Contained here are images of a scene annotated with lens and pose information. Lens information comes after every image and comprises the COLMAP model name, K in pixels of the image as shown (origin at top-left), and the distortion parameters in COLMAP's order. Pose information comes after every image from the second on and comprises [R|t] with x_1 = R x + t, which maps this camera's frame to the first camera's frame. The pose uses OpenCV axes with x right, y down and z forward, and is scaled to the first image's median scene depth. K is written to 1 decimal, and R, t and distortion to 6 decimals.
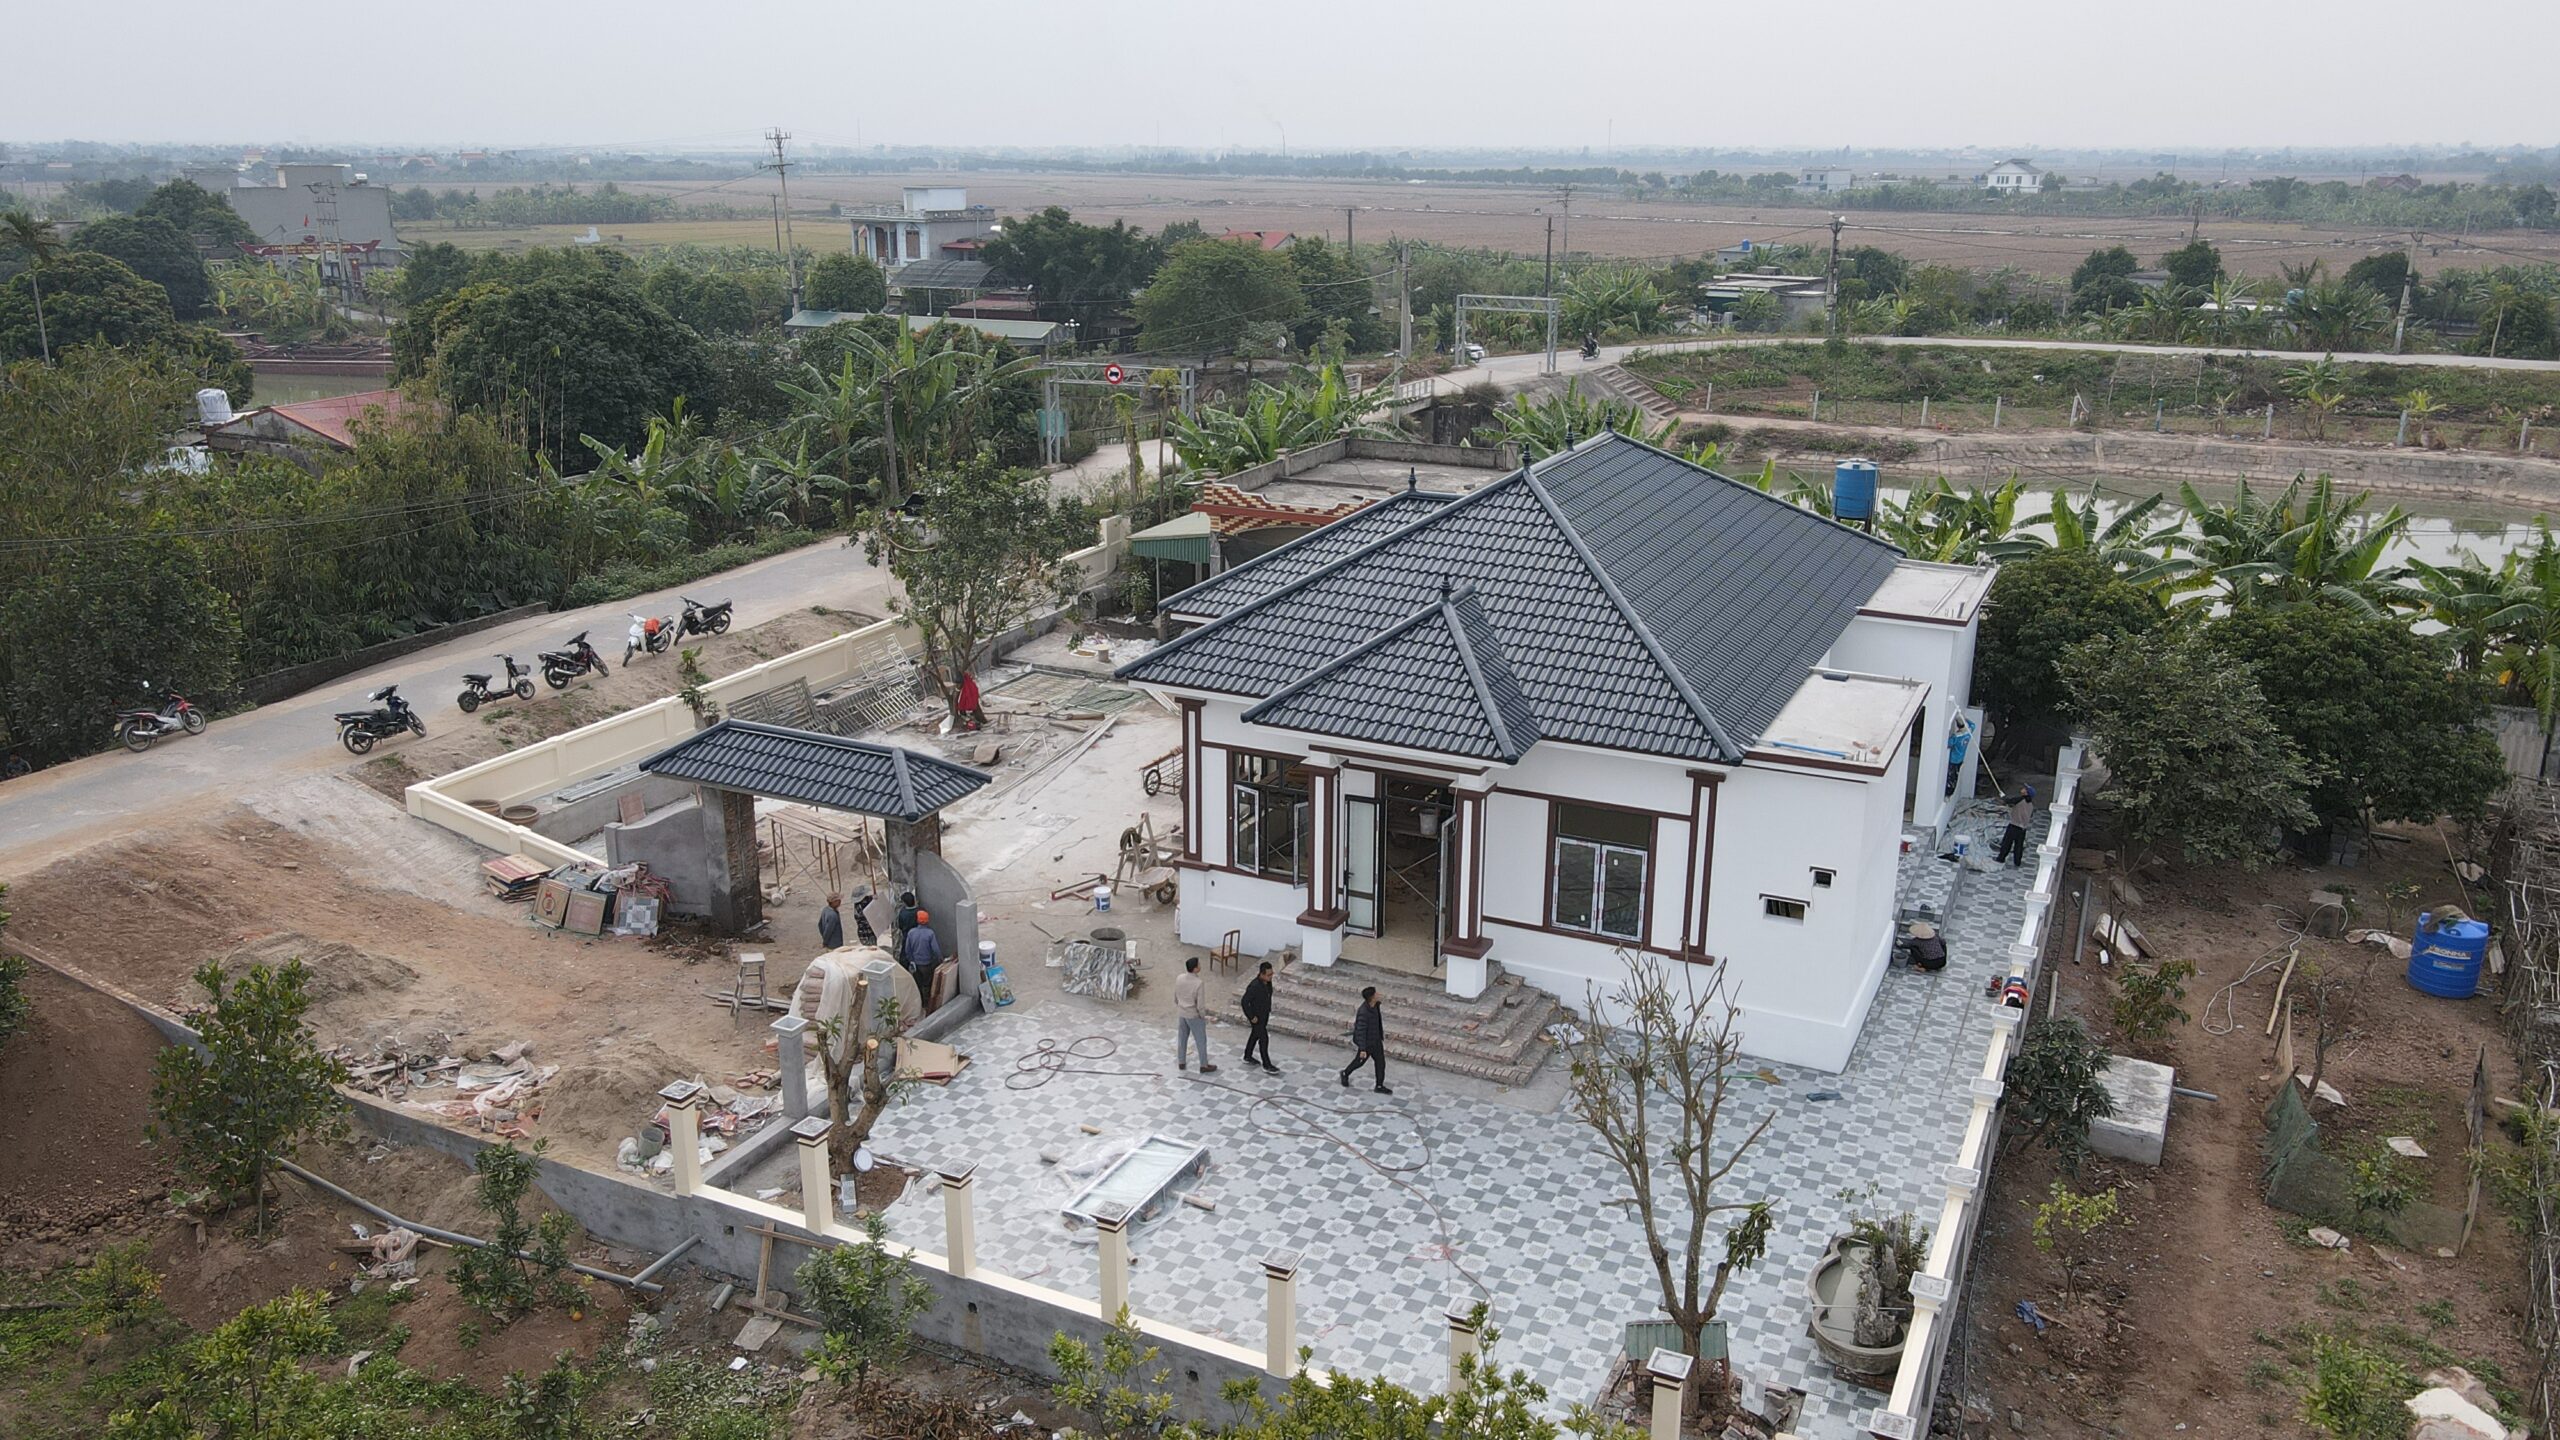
lens RADIAL K [[1886.1, 0, 1279.9], [0, 1886.1, 721.0], [0, 0, 1]] dist [0.010451, 0.006186]
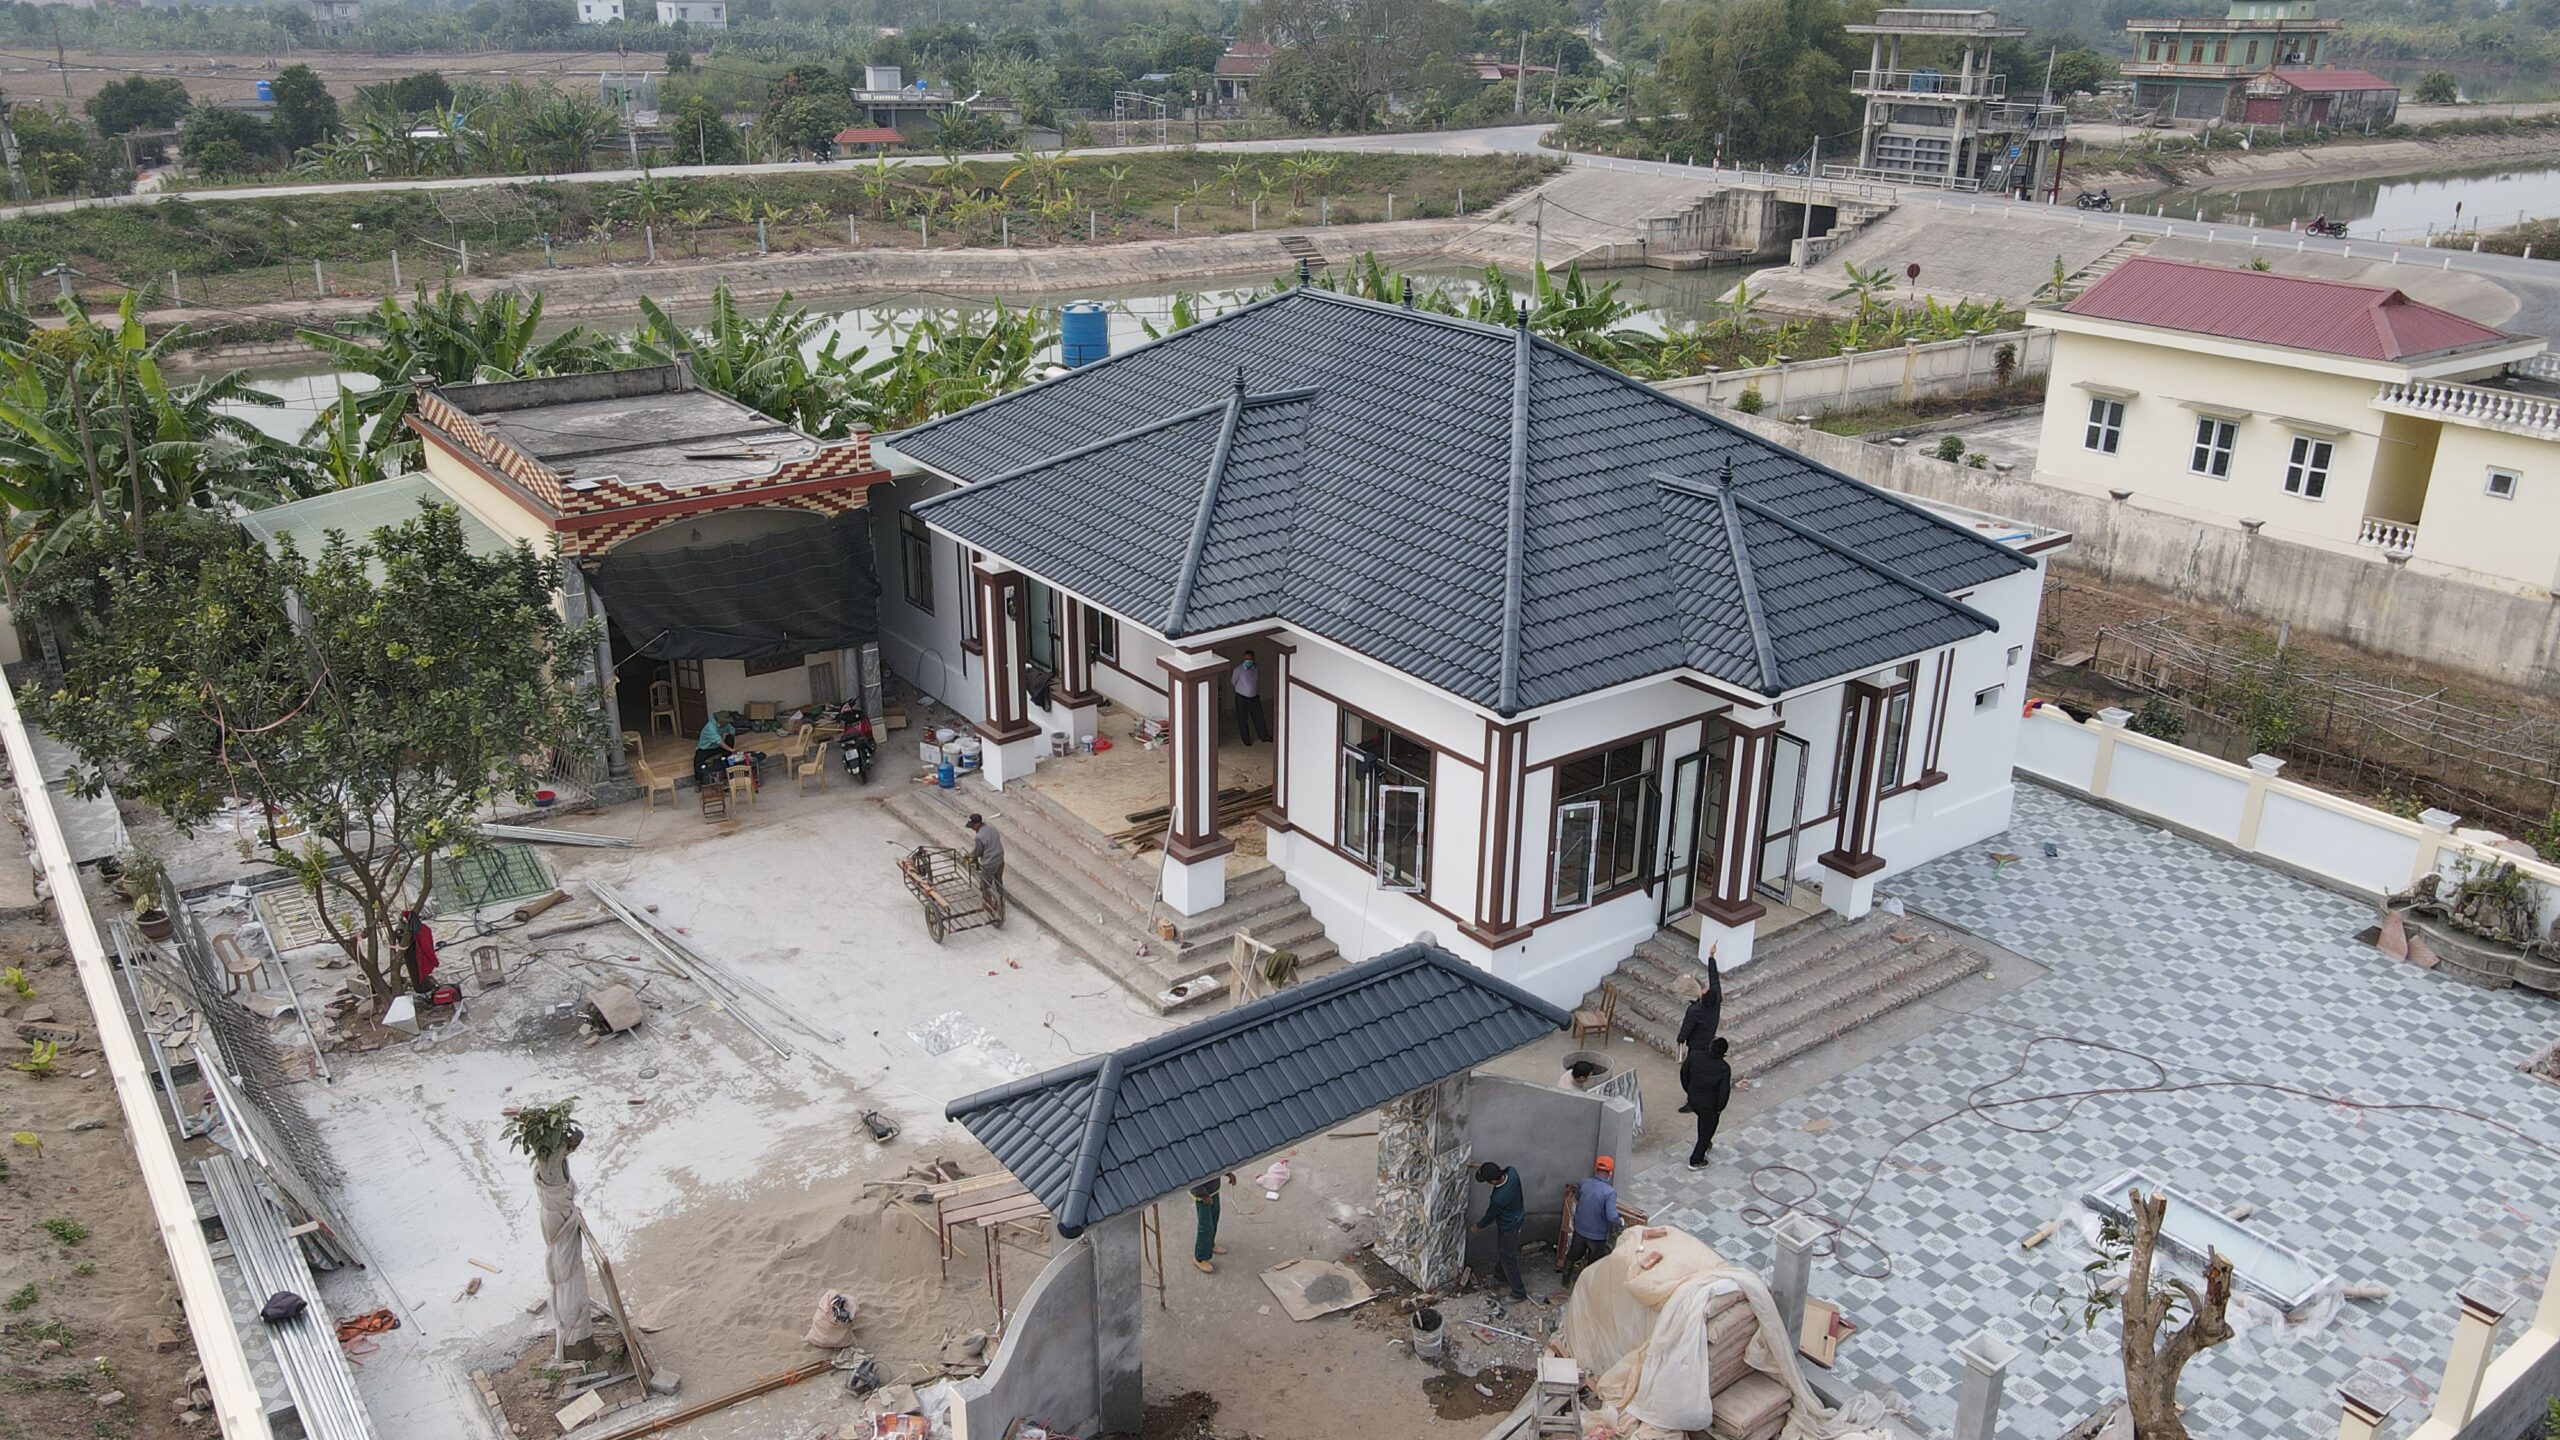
lens RADIAL K [[1886.1, 0, 1275.0], [0, 1886.1, 721.2], [0, 0, 1]] dist [0.010451, 0.006186]
pose [[0.477890, -0.324657, 0.816223, -0.661449], [0.255391, 0.940407, 0.224523, -0.189952], [-0.840474, 0.101159, 0.532325, 0.684757]]
